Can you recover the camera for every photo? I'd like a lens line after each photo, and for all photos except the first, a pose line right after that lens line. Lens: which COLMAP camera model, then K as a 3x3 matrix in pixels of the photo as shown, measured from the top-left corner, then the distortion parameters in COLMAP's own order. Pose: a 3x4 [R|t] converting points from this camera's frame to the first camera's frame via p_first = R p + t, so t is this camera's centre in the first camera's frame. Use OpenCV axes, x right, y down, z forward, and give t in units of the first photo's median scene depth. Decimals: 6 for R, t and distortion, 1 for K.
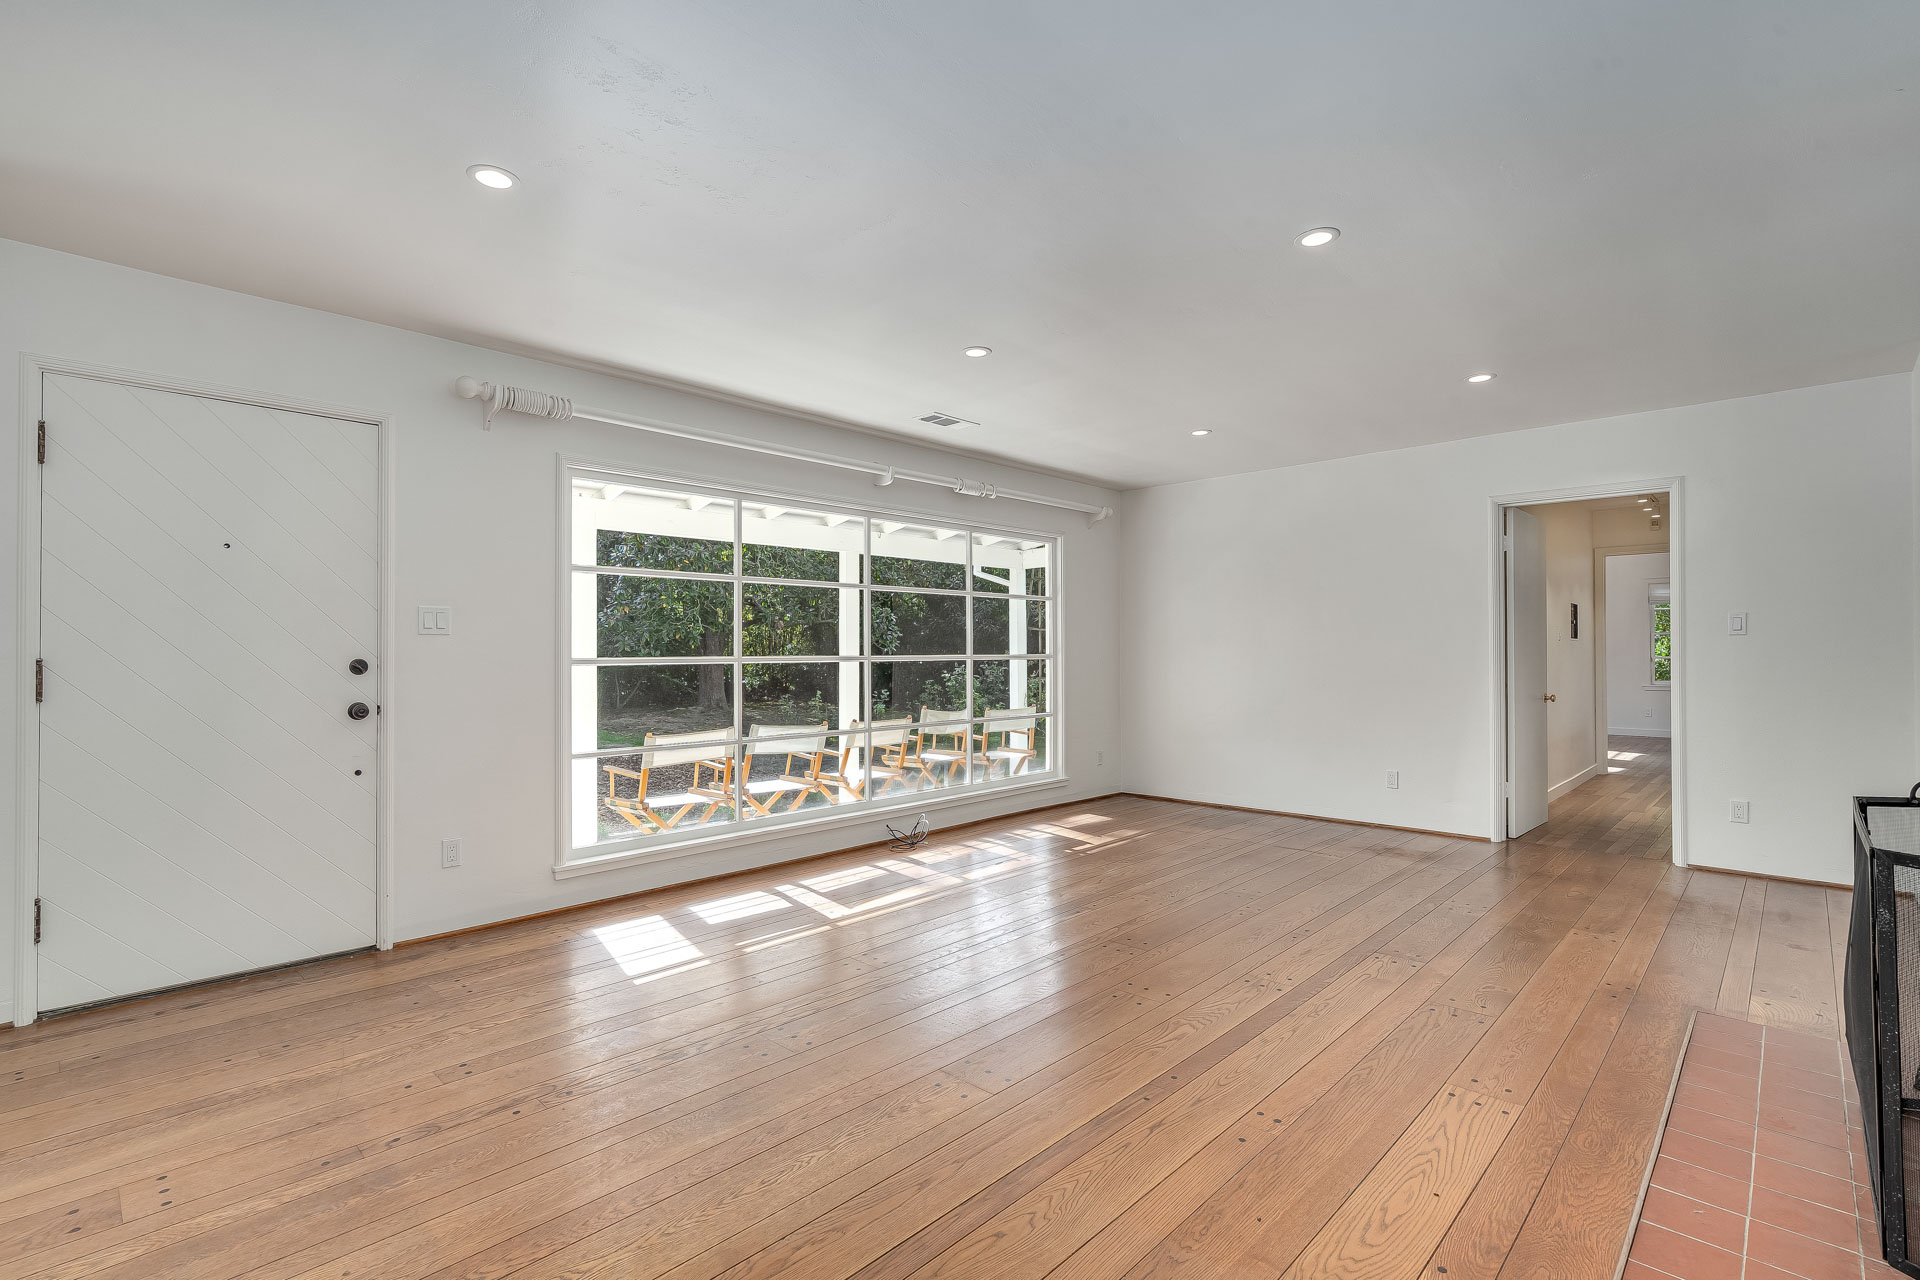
lens RADIAL K [[884.0, 0, 954.5], [0, 884.0, 648.3], [0, 0, 1]] dist [-0.001059, -0.000055]
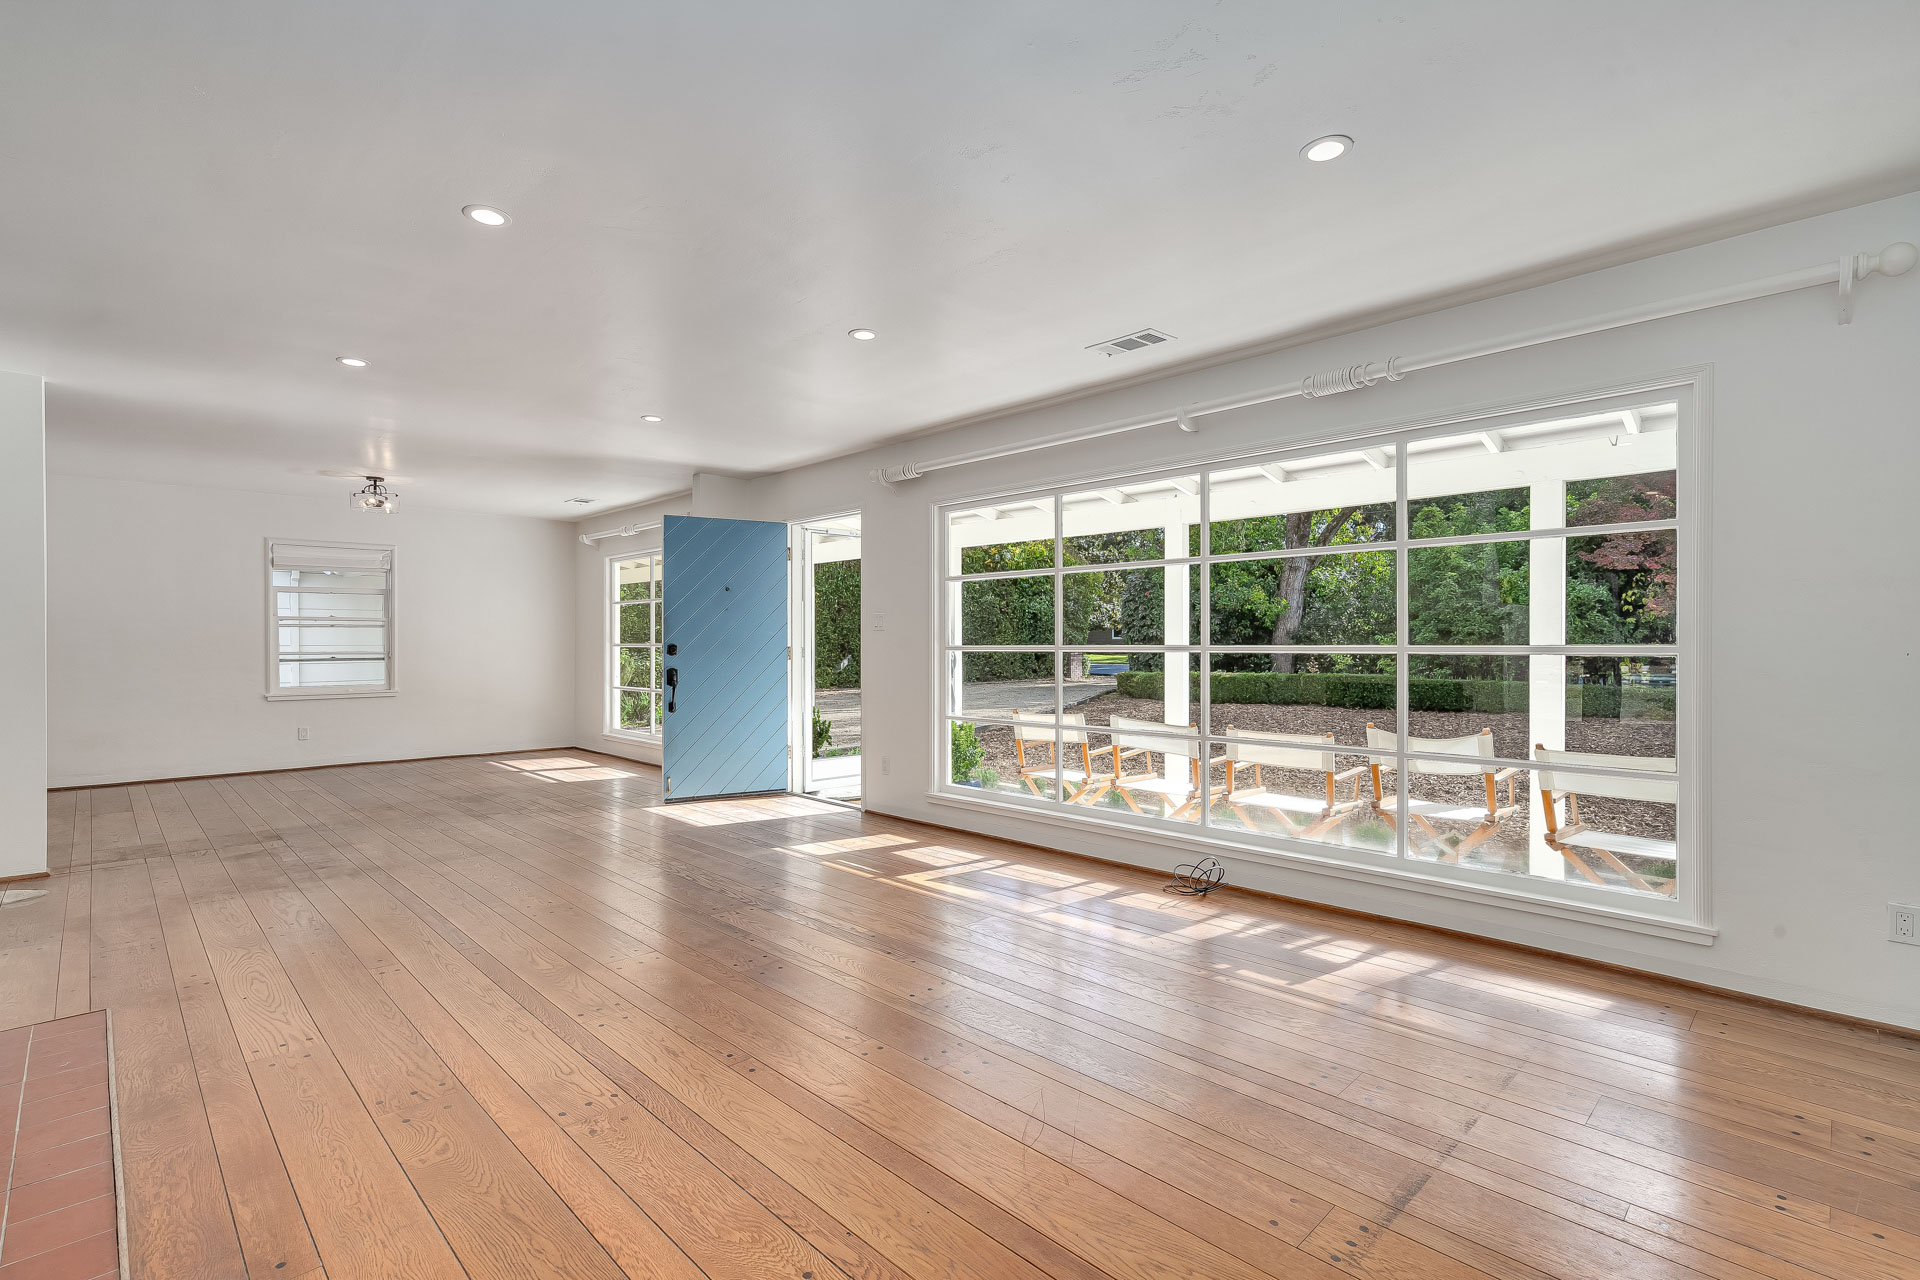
lens RADIAL K [[884.0, 0, 954.5], [0, 884.0, 648.3], [0, 0, 1]] dist [-0.001059, -0.000055]
pose [[-0.030499, 0.010080, -0.999484, 0.786787], [0.006560, 0.999930, 0.009884, 0.001922], [0.999513, -0.006255, -0.030563, 0.883080]]
